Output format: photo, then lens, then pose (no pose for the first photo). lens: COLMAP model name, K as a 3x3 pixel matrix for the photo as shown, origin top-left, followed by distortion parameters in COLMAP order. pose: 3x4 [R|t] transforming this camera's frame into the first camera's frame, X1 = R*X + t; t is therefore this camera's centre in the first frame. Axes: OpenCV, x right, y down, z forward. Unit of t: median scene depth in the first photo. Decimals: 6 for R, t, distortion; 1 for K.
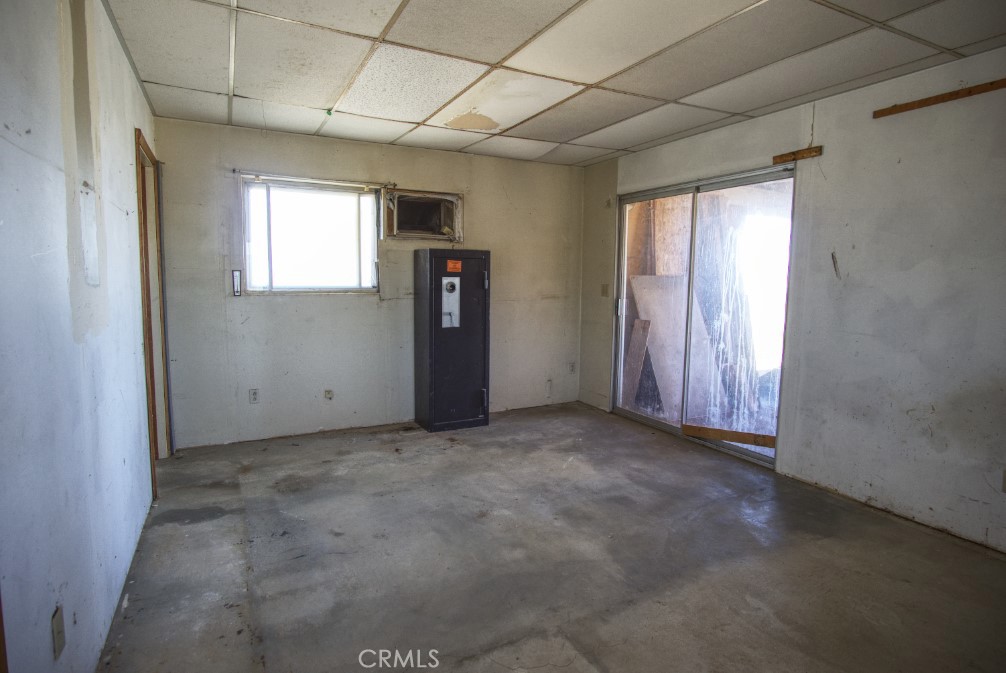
lens RADIAL K [[539.7, 0, 506.1], [0, 539.7, 332.0], [0, 0, 1]] dist [-0.029789, 0.005439]
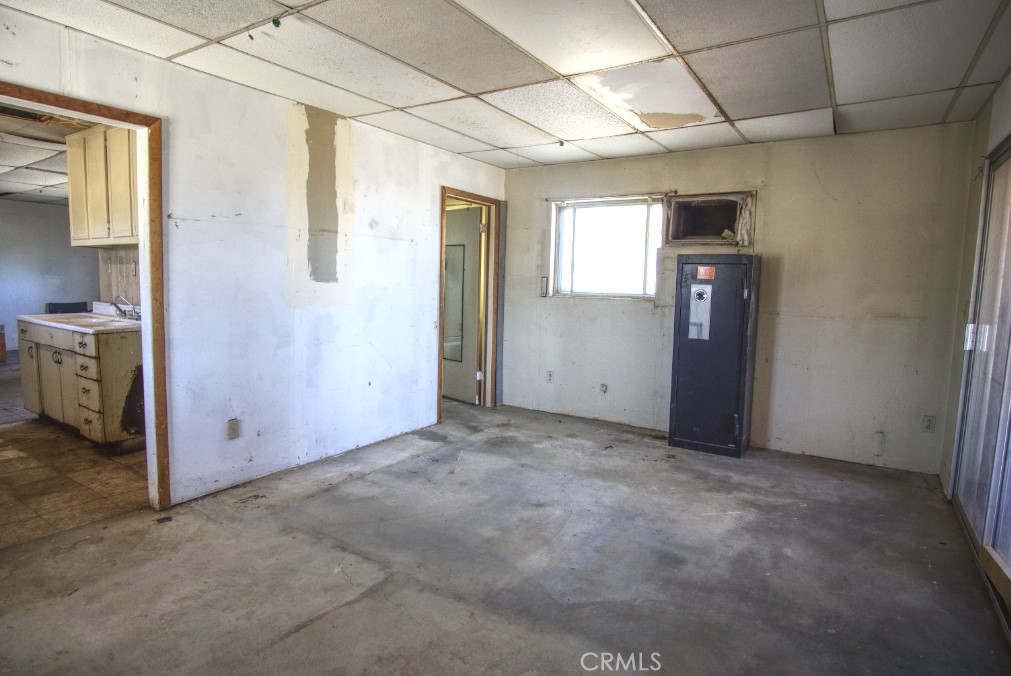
lens RADIAL K [[542.4, 0, 511.8], [0, 542.4, 337.4], [0, 0, 1]] dist [-0.029789, 0.005439]
pose [[0.492815, 0.092911, -0.865160, 0.593753], [-0.104303, 0.993421, 0.047272, -0.024263], [0.863860, 0.066943, 0.499263, 0.287438]]
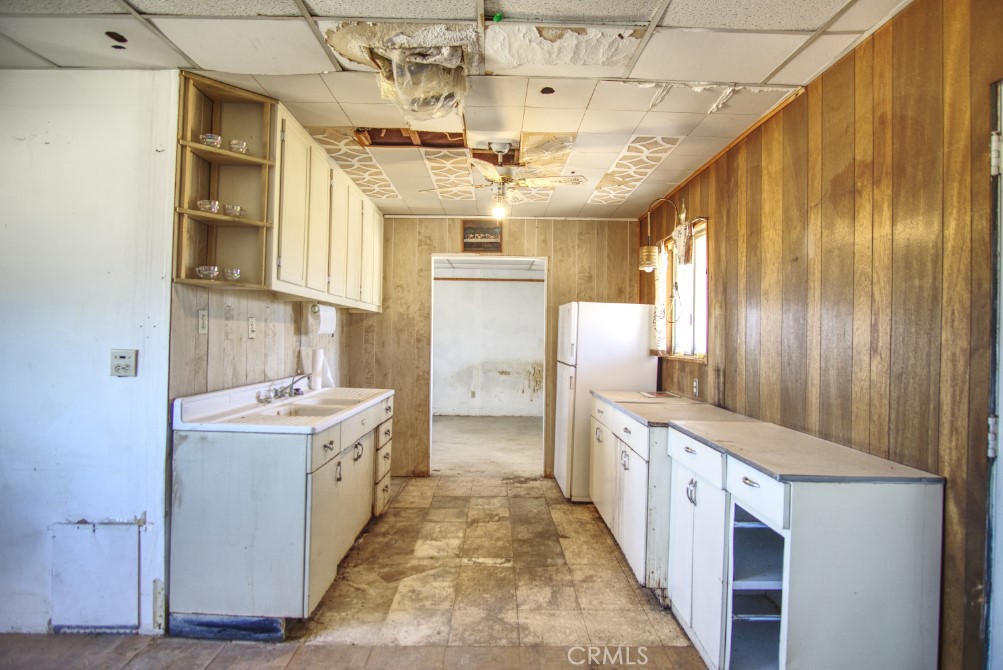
lens RADIAL K [[538.1, 0, 502.5], [0, 538.1, 333.7], [0, 0, 1]] dist [-0.029789, 0.005439]
pose [[0.456136, -0.000238, 0.889910, -1.249059], [0.077209, 0.996240, -0.039308, 0.031027], [-0.886554, 0.086639, 0.454439, -0.476066]]
